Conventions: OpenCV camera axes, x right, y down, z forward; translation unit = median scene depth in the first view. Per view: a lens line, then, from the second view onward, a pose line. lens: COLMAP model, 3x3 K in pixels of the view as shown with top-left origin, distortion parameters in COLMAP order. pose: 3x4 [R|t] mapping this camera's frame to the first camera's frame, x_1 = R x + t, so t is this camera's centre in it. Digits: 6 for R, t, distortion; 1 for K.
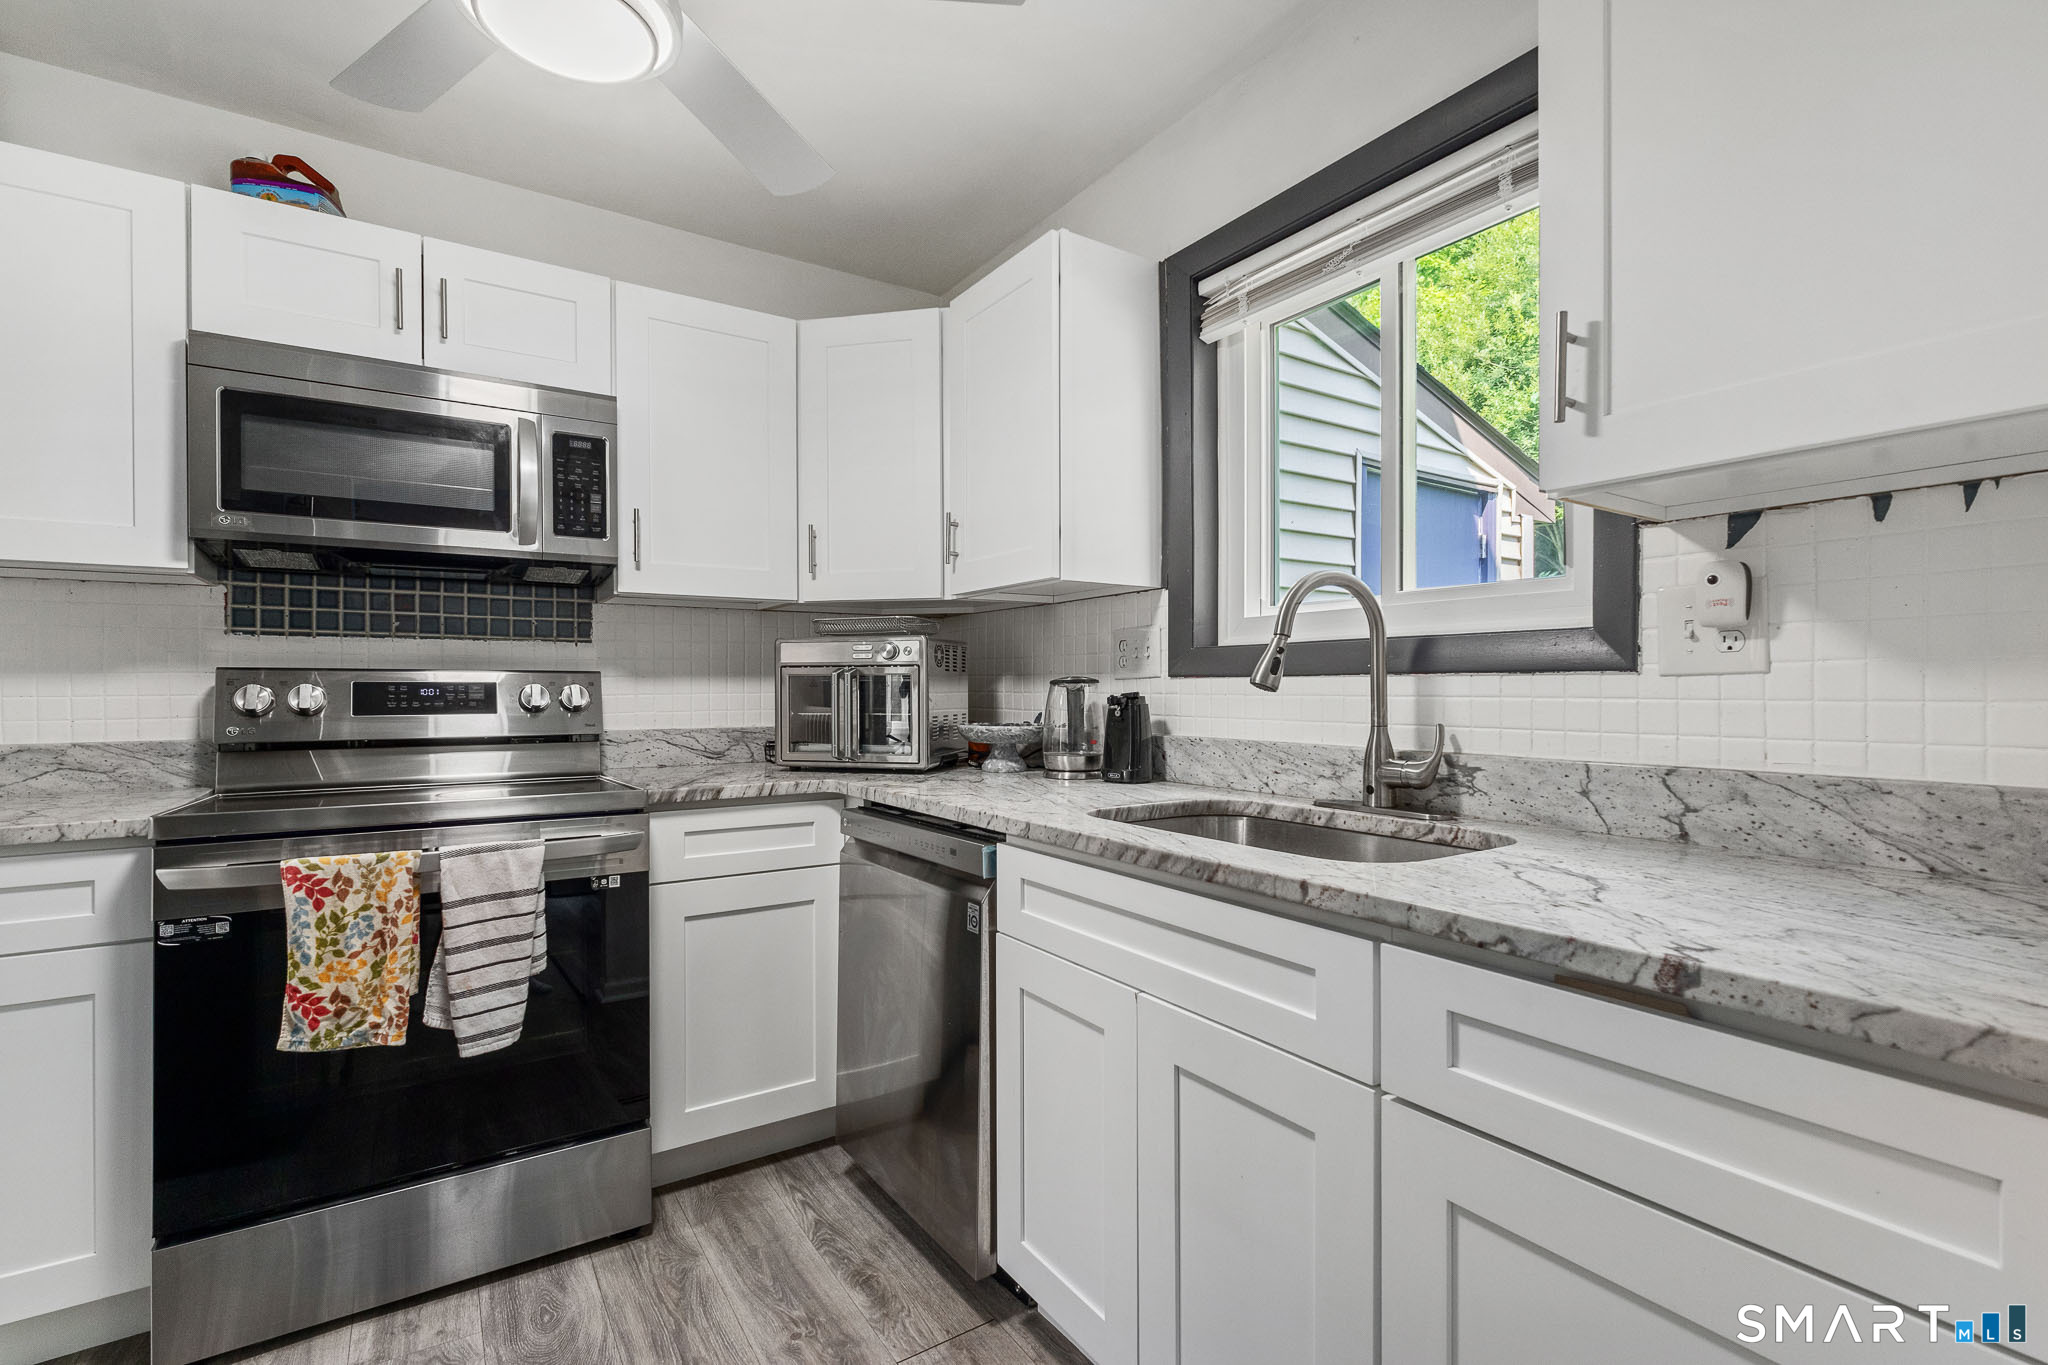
lens RADIAL K [[951.5, 0, 1050.4], [0, 951.5, 690.9], [0, 0, 1]] dist [-0.004050, 0.002573]
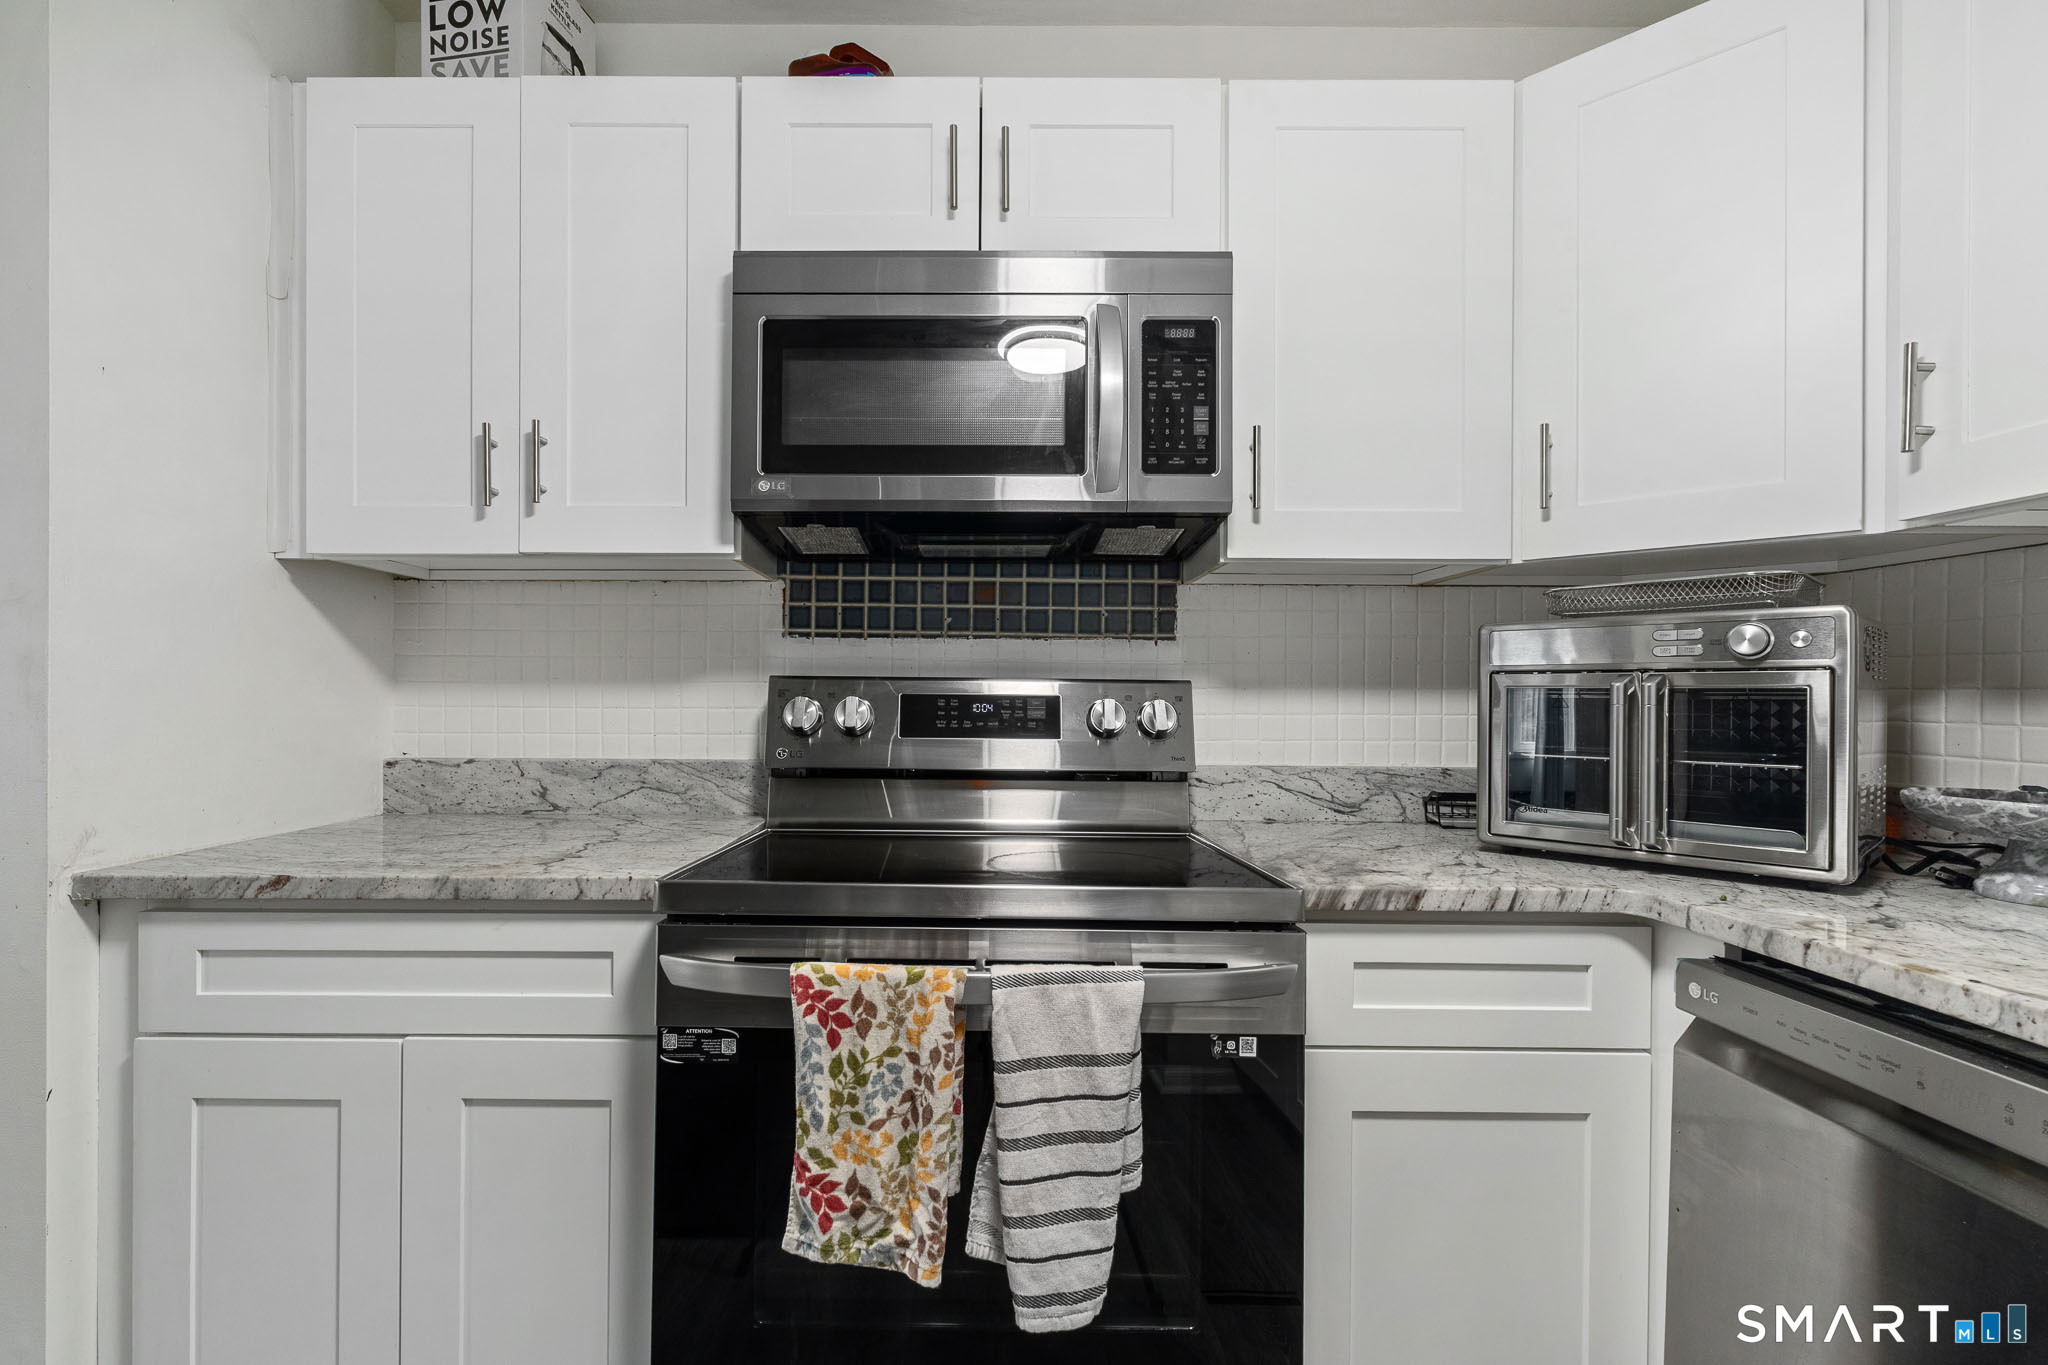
lens RADIAL K [[951.5, 0, 973.8], [0, 951.5, 698.2], [0, 0, 1]] dist [-0.004050, 0.002573]
pose [[0.830042, 0.009697, -0.557617, -0.266161], [-0.011564, 0.999933, 0.000175, -0.007342], [0.557582, 0.006303, 0.830098, 0.412303]]
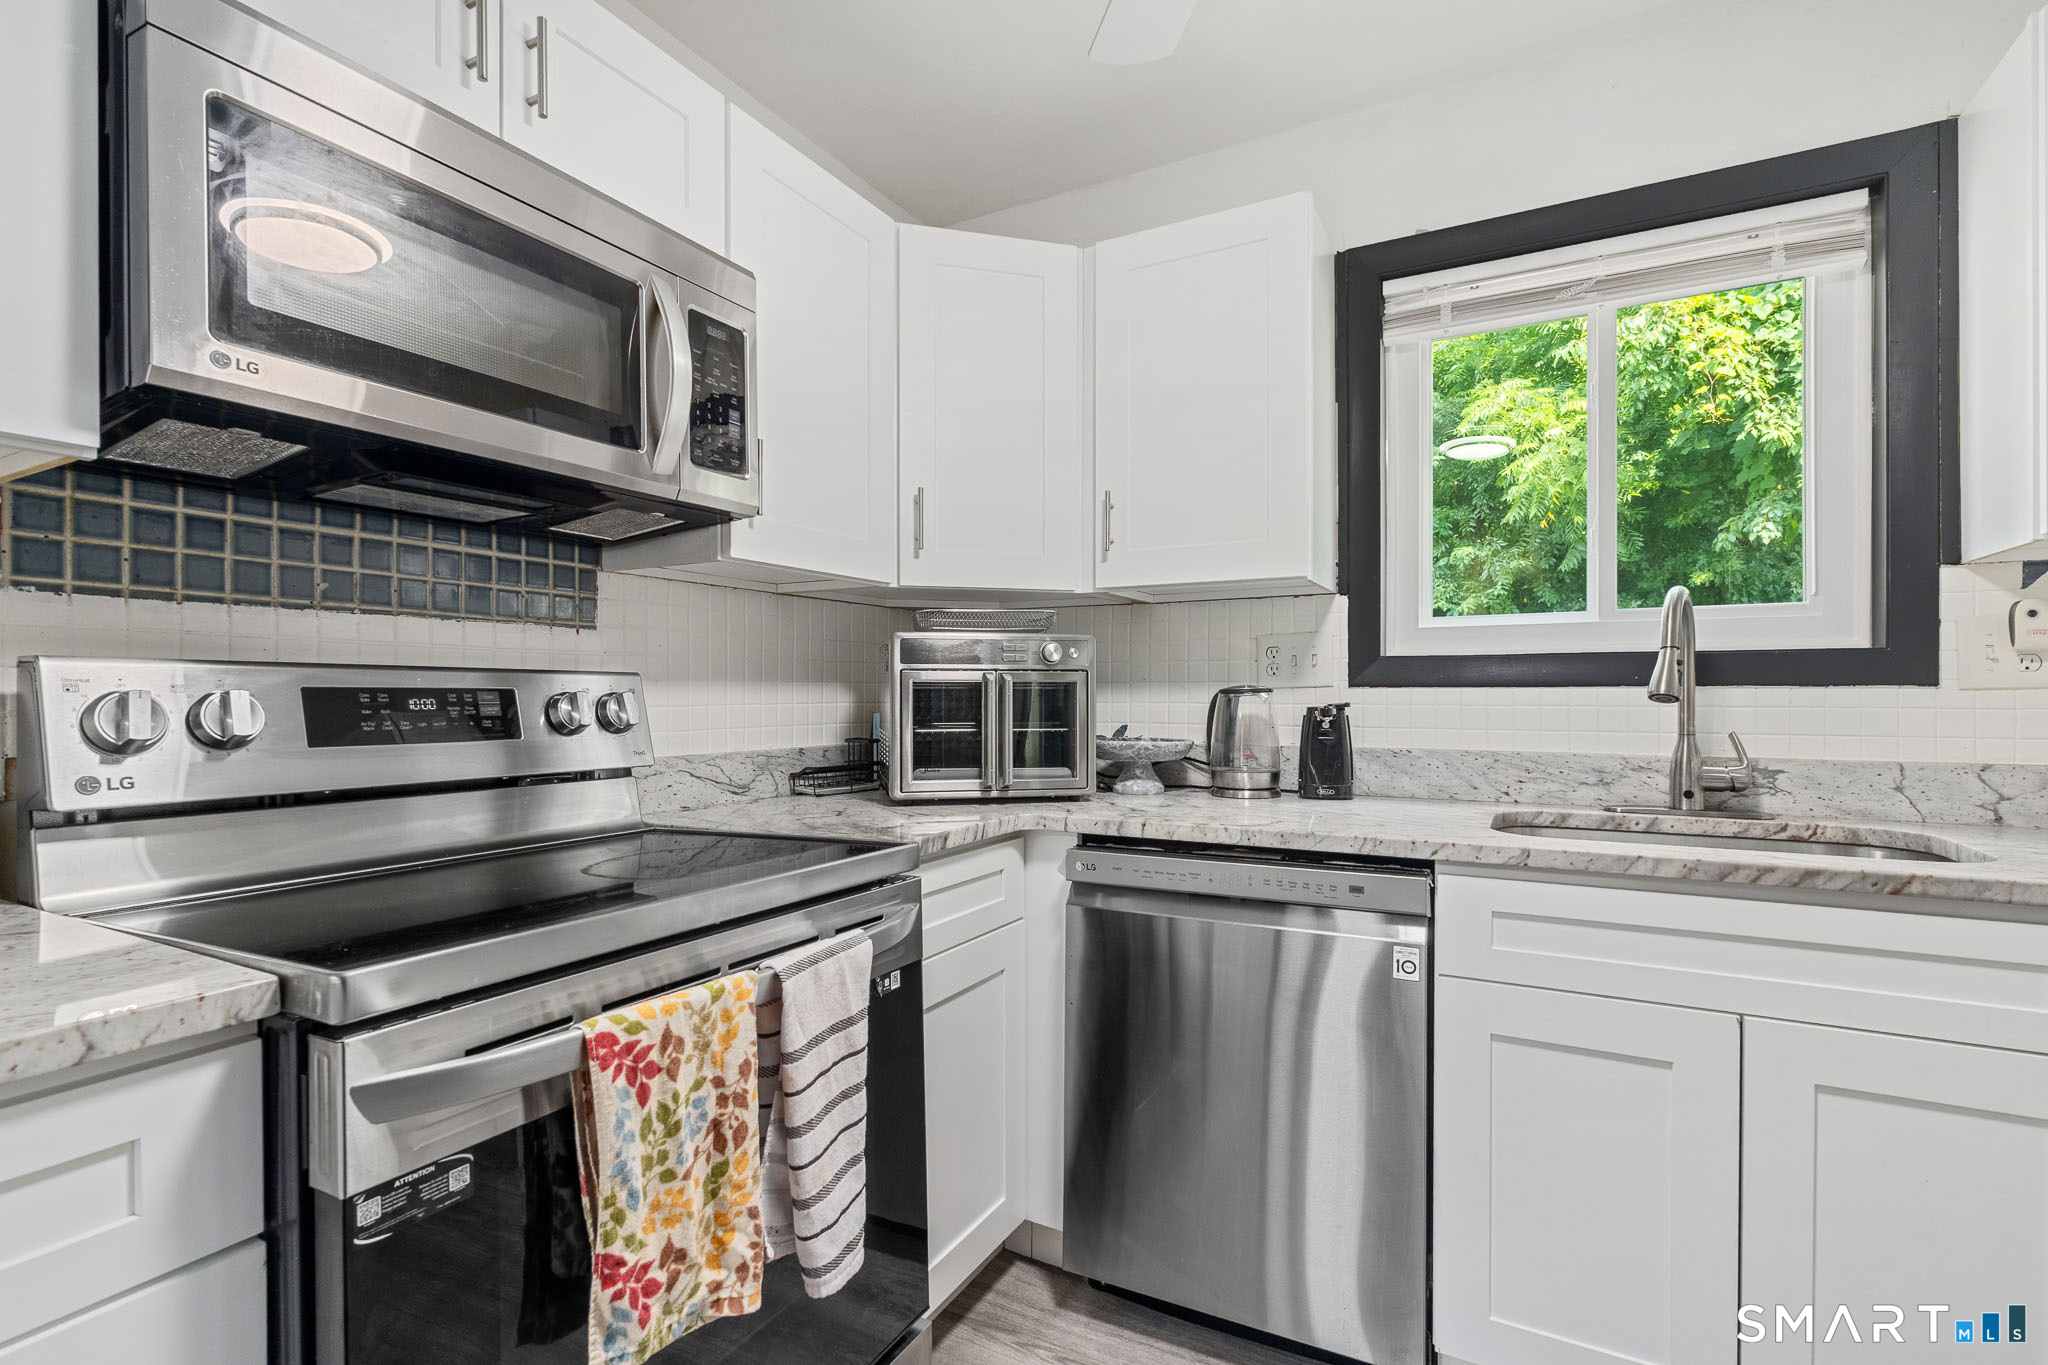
lens RADIAL K [[951.5, 0, 1022.3], [0, 951.5, 702.5], [0, 0, 1]] dist [-0.004050, 0.002573]
pose [[0.882113, -0.001388, 0.471035, -0.672196], [-0.000252, 0.999994, 0.003419, -0.002115], [-0.471037, -0.003135, 0.882108, 0.334854]]
